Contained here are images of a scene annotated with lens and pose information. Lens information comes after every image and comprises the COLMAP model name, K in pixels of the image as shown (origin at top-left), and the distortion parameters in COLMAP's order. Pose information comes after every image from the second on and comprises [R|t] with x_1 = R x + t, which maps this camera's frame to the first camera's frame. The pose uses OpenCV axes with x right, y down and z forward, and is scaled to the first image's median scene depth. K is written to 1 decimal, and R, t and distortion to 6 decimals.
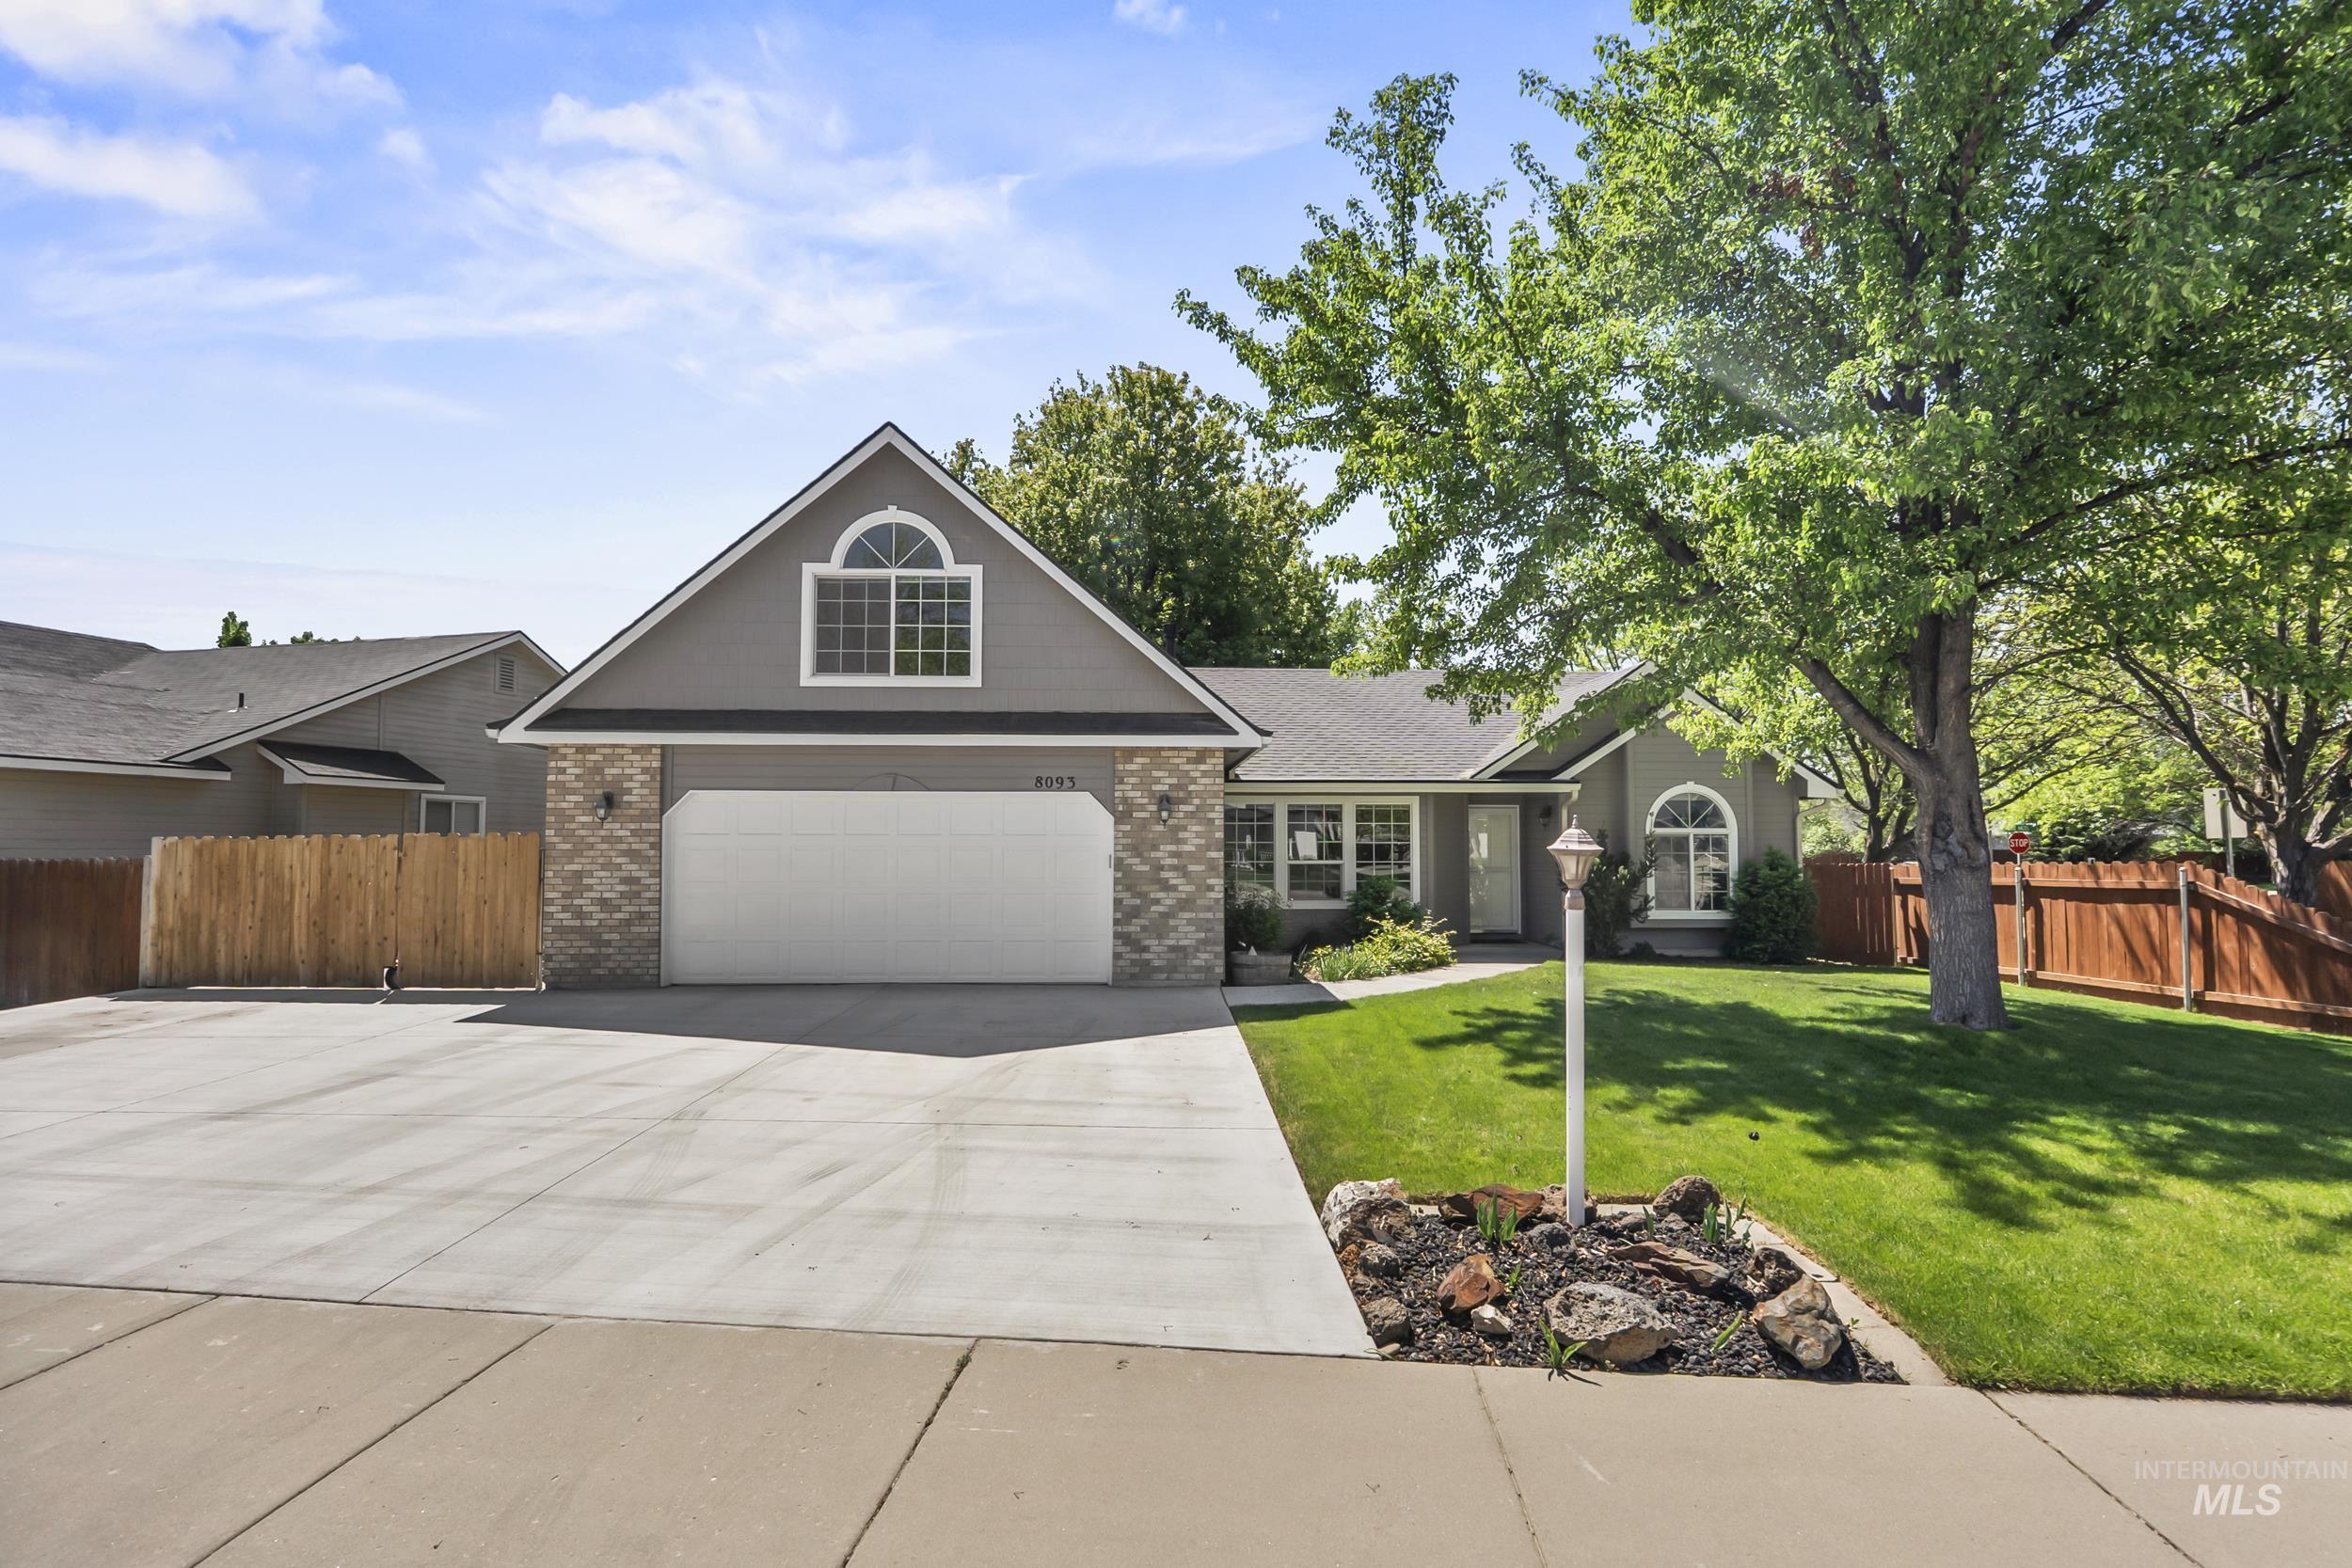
lens RADIAL K [[1095.3, 0, 1184.9], [0, 1095.3, 796.8], [0, 0, 1]] dist [-0.002056, -0.000467]
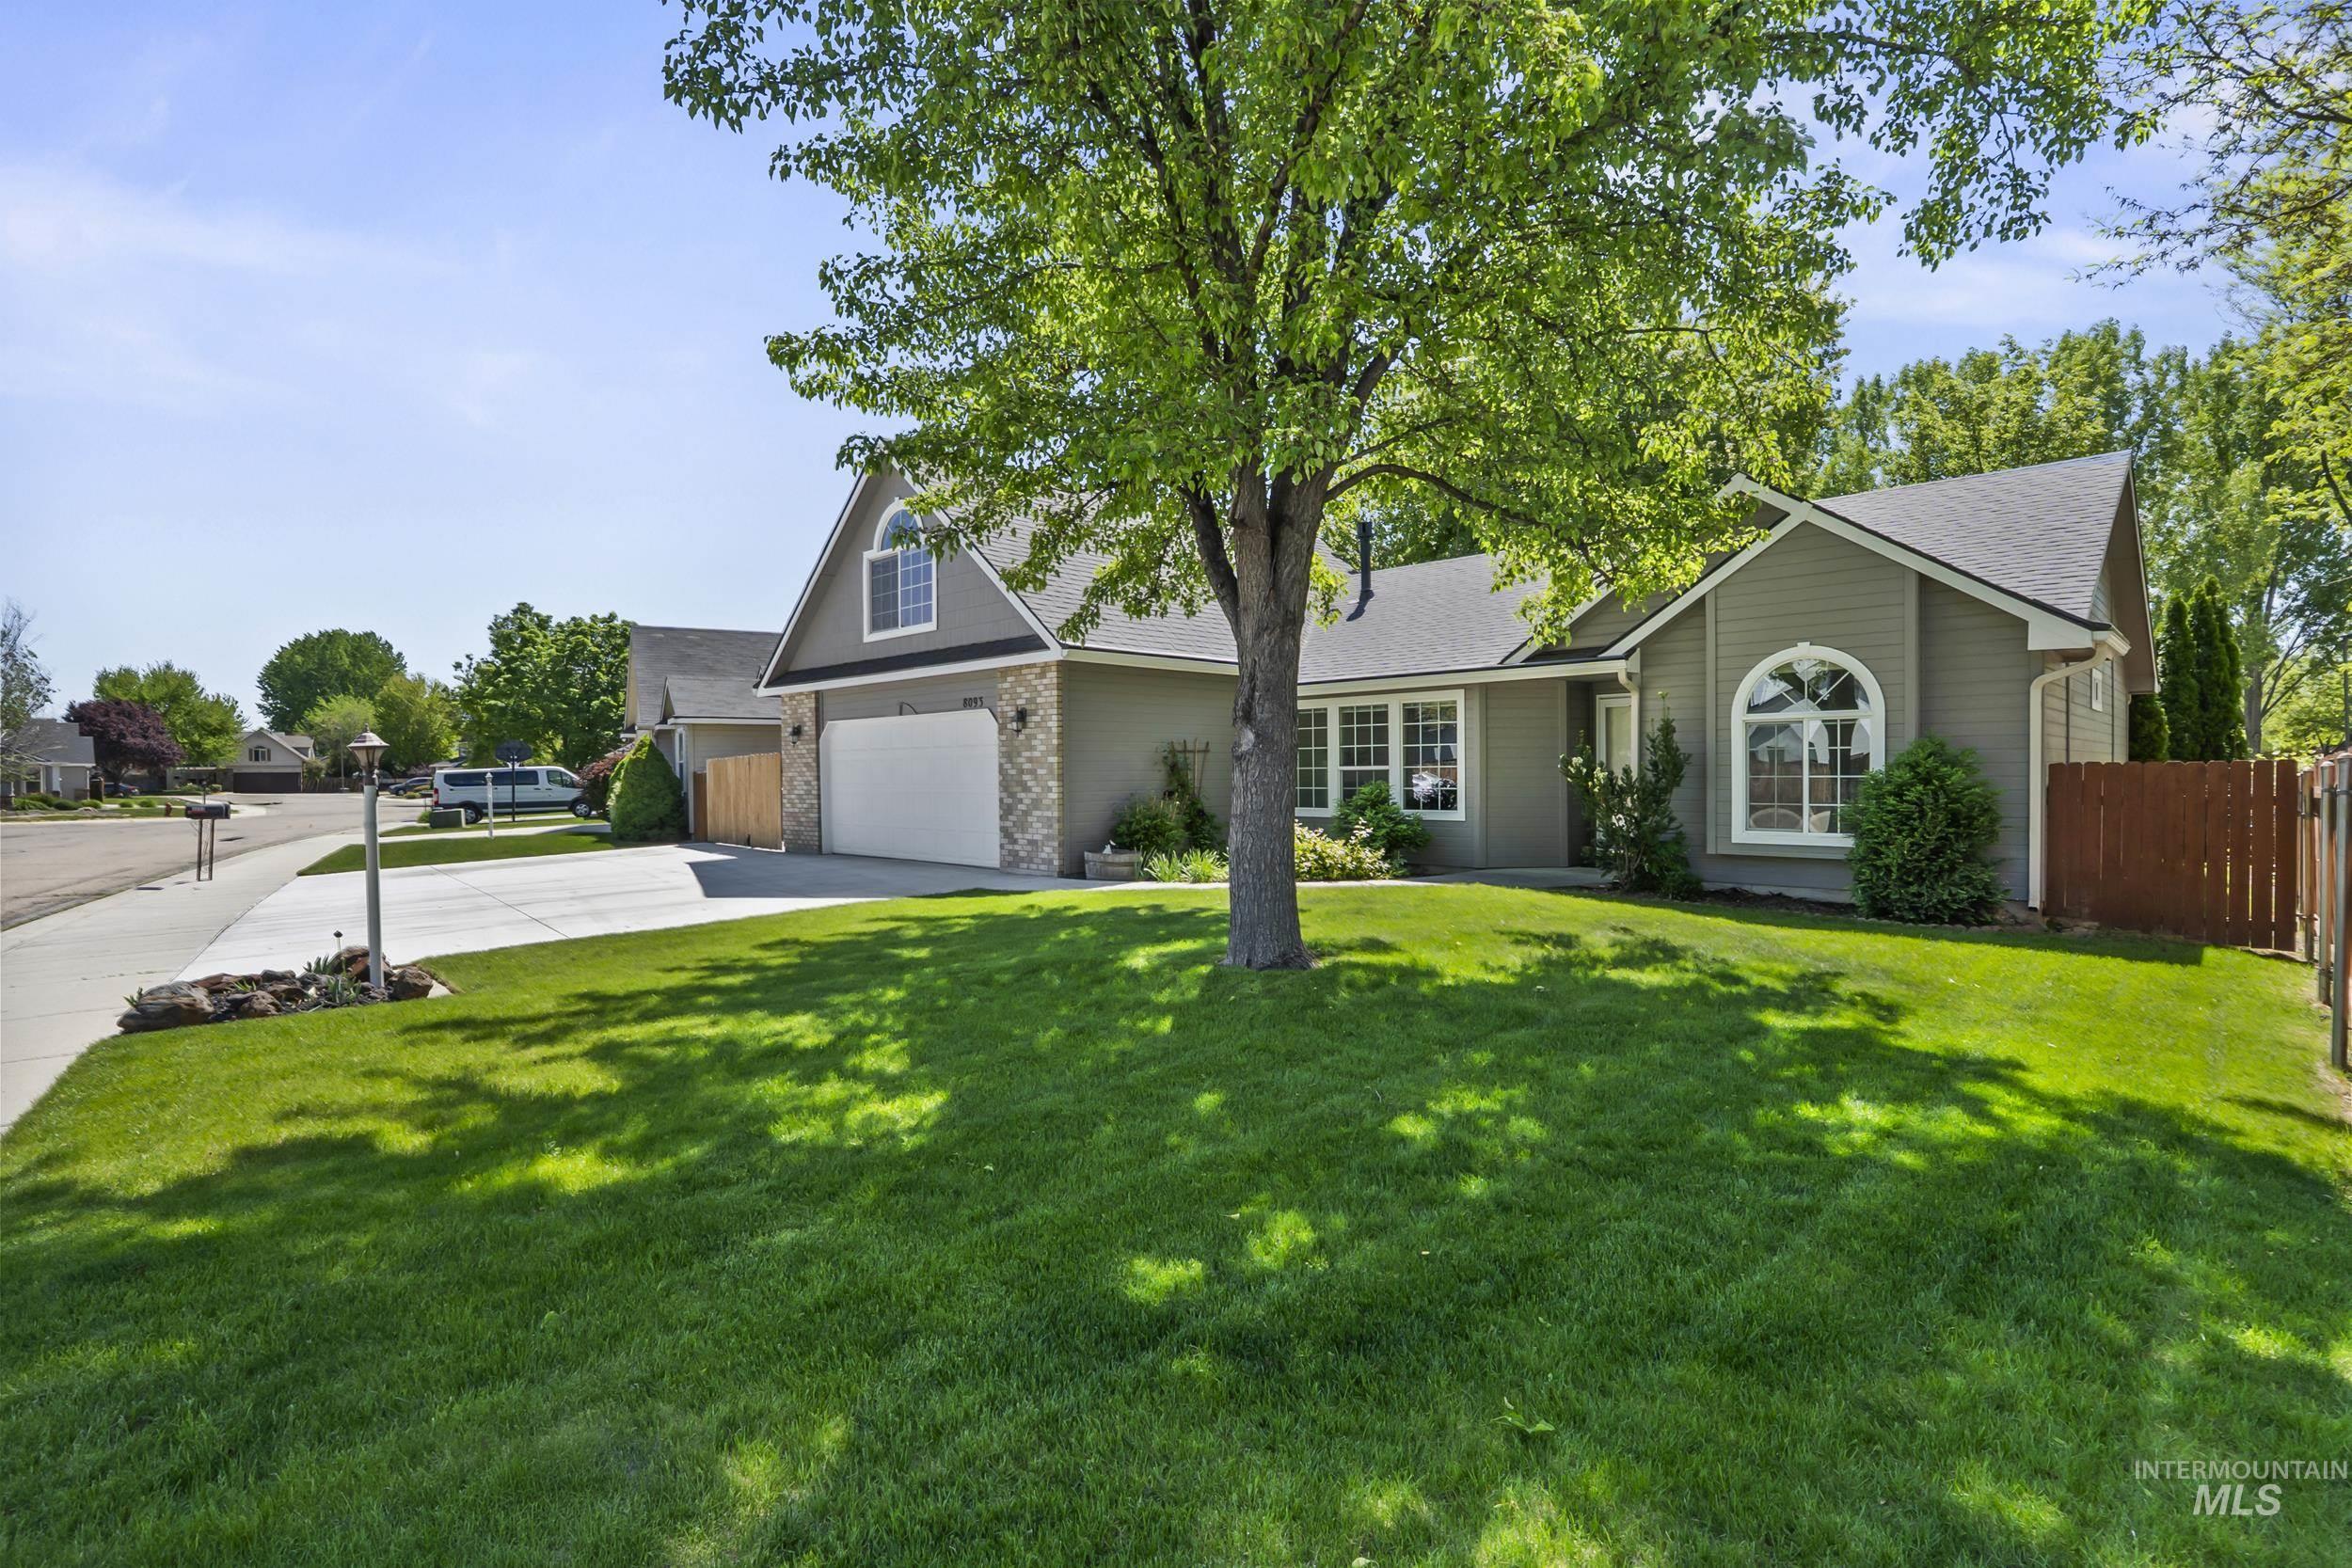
lens RADIAL K [[1116.9, 0, 1171.7], [0, 1116.9, 782.3], [0, 0, 1]] dist [-0.005990, -0.000426]
pose [[0.673605, -0.000132, -0.739092, 0.947353], [0.045607, 0.998102, 0.041388, 0.034543], [0.737683, -0.061587, 0.672332, 0.325831]]
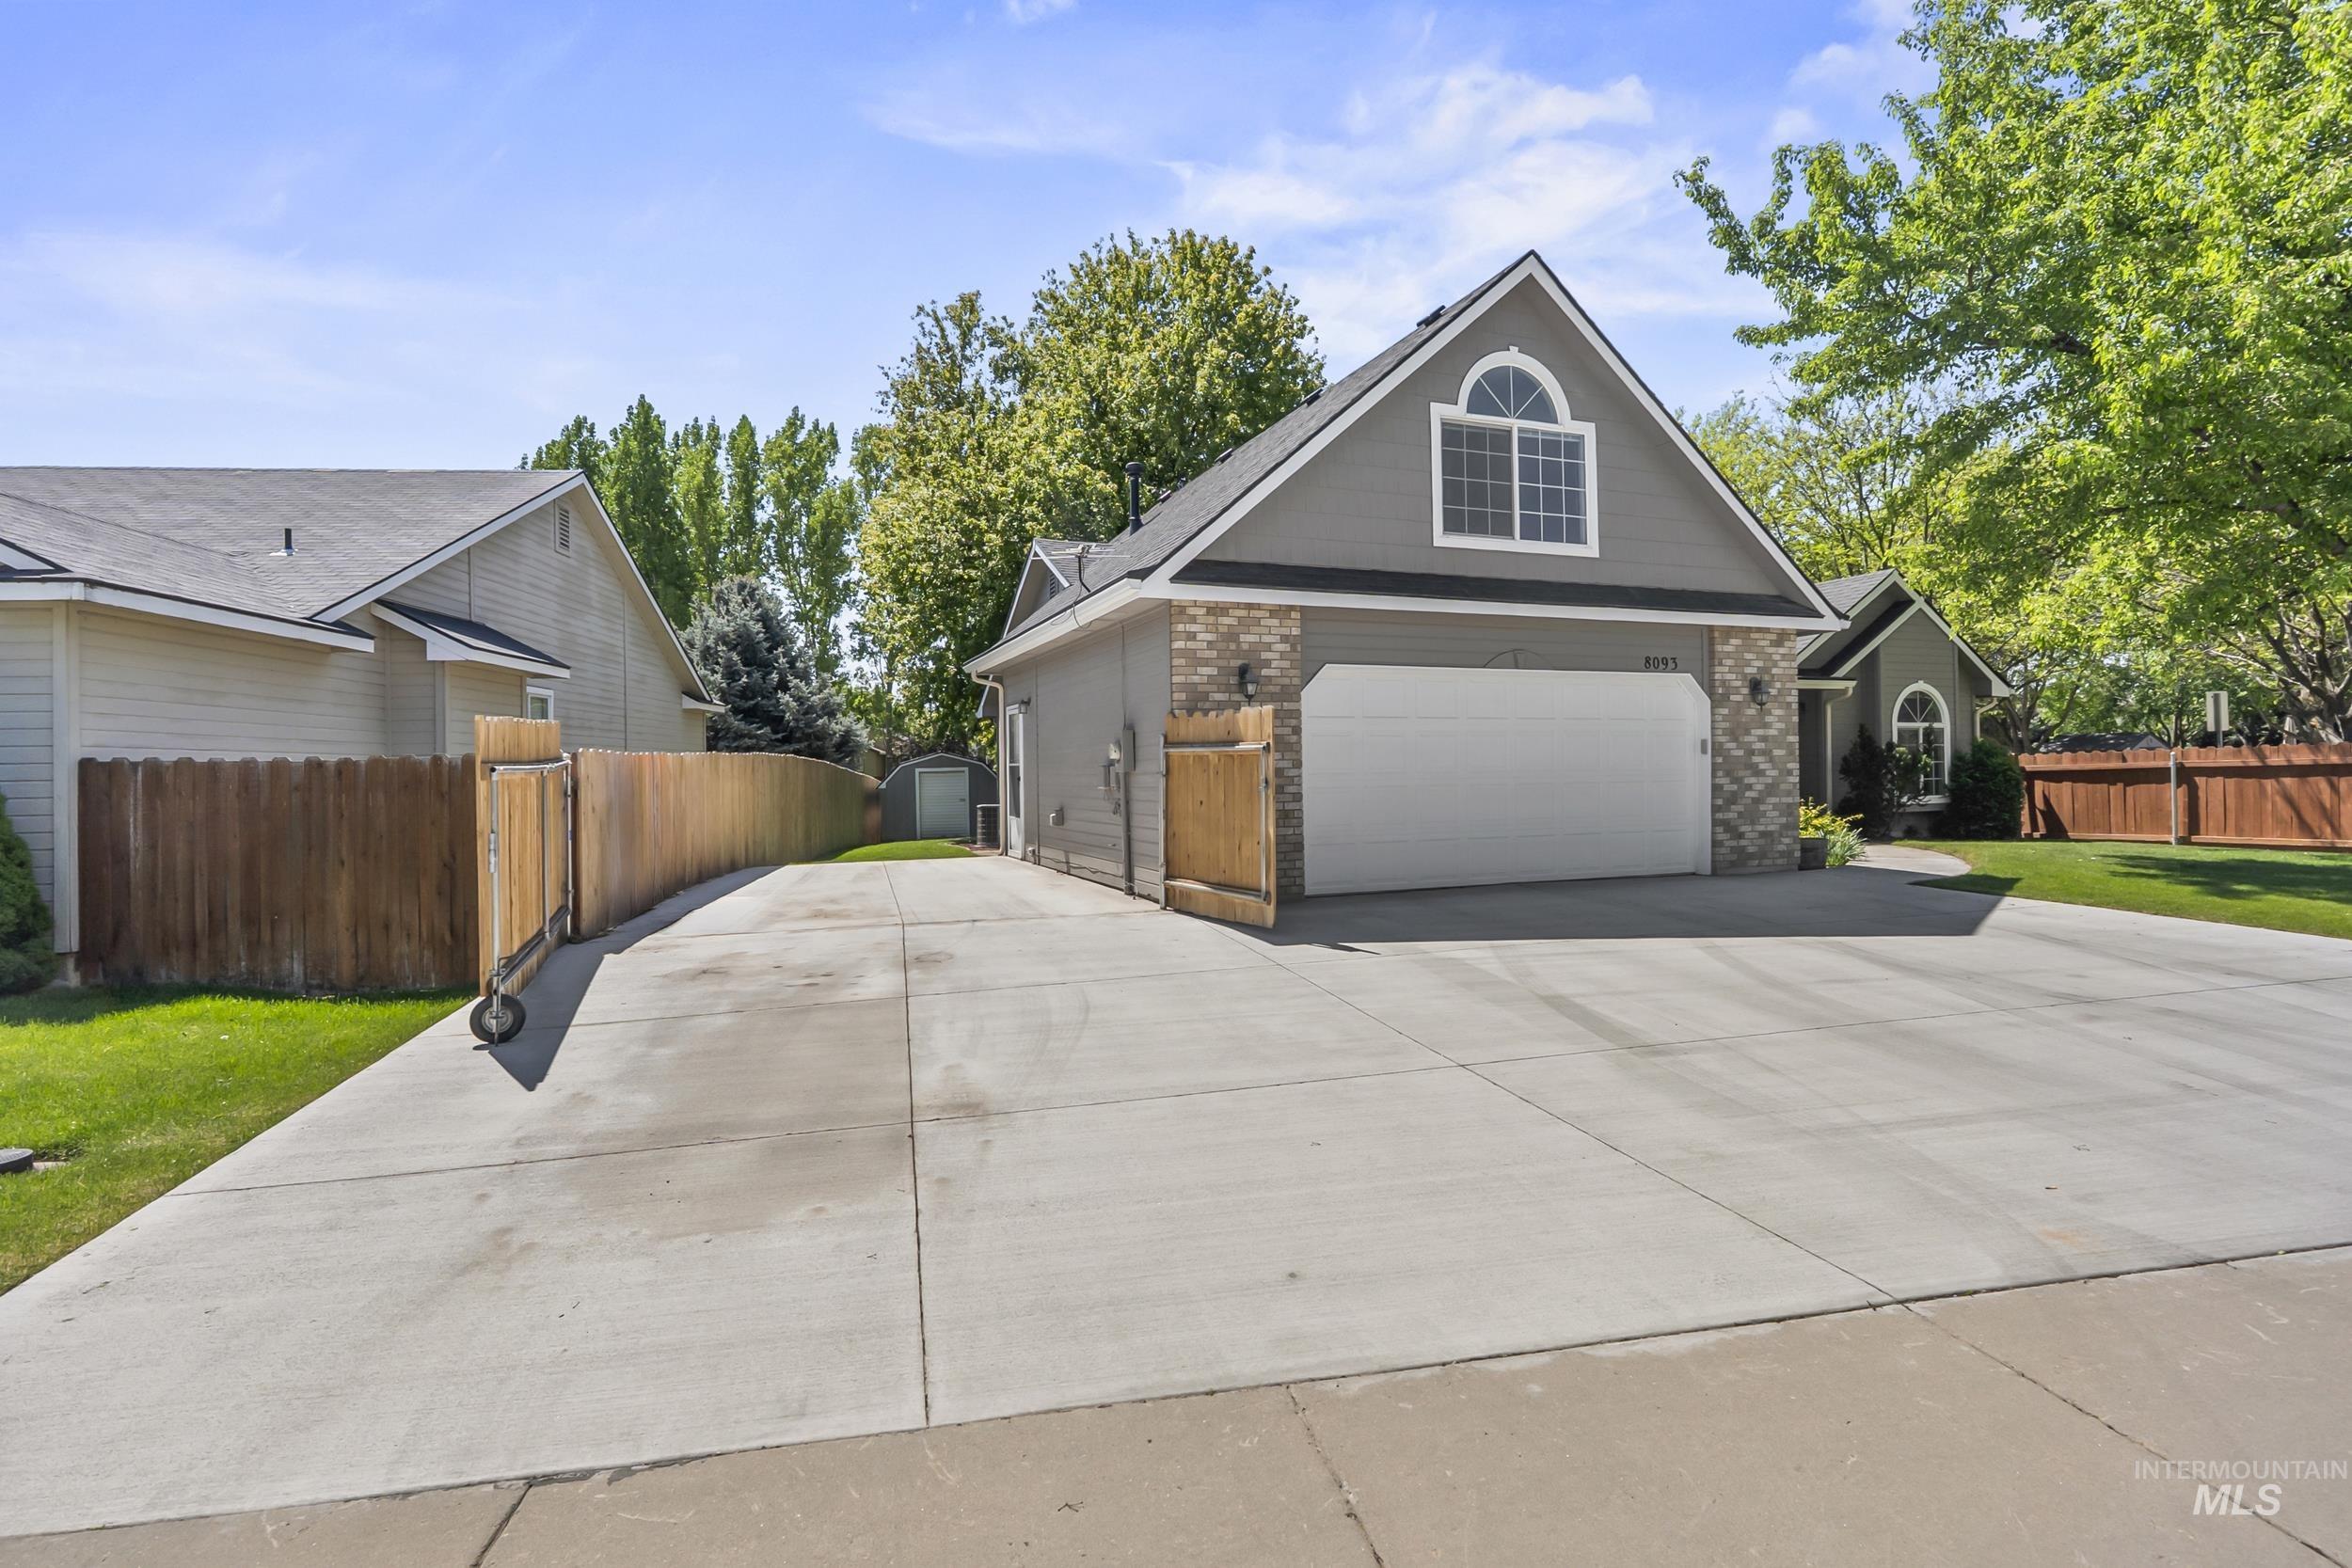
lens RADIAL K [[1116.9, 0, 1185.6], [0, 1116.9, 764.6], [0, 0, 1]] dist [-0.005990, -0.000426]
pose [[0.946920, -0.011346, 0.321269, -0.818117], [-0.001550, 0.999204, 0.039859, 0.036761], [-0.321465, -0.038242, 0.946149, 0.219941]]
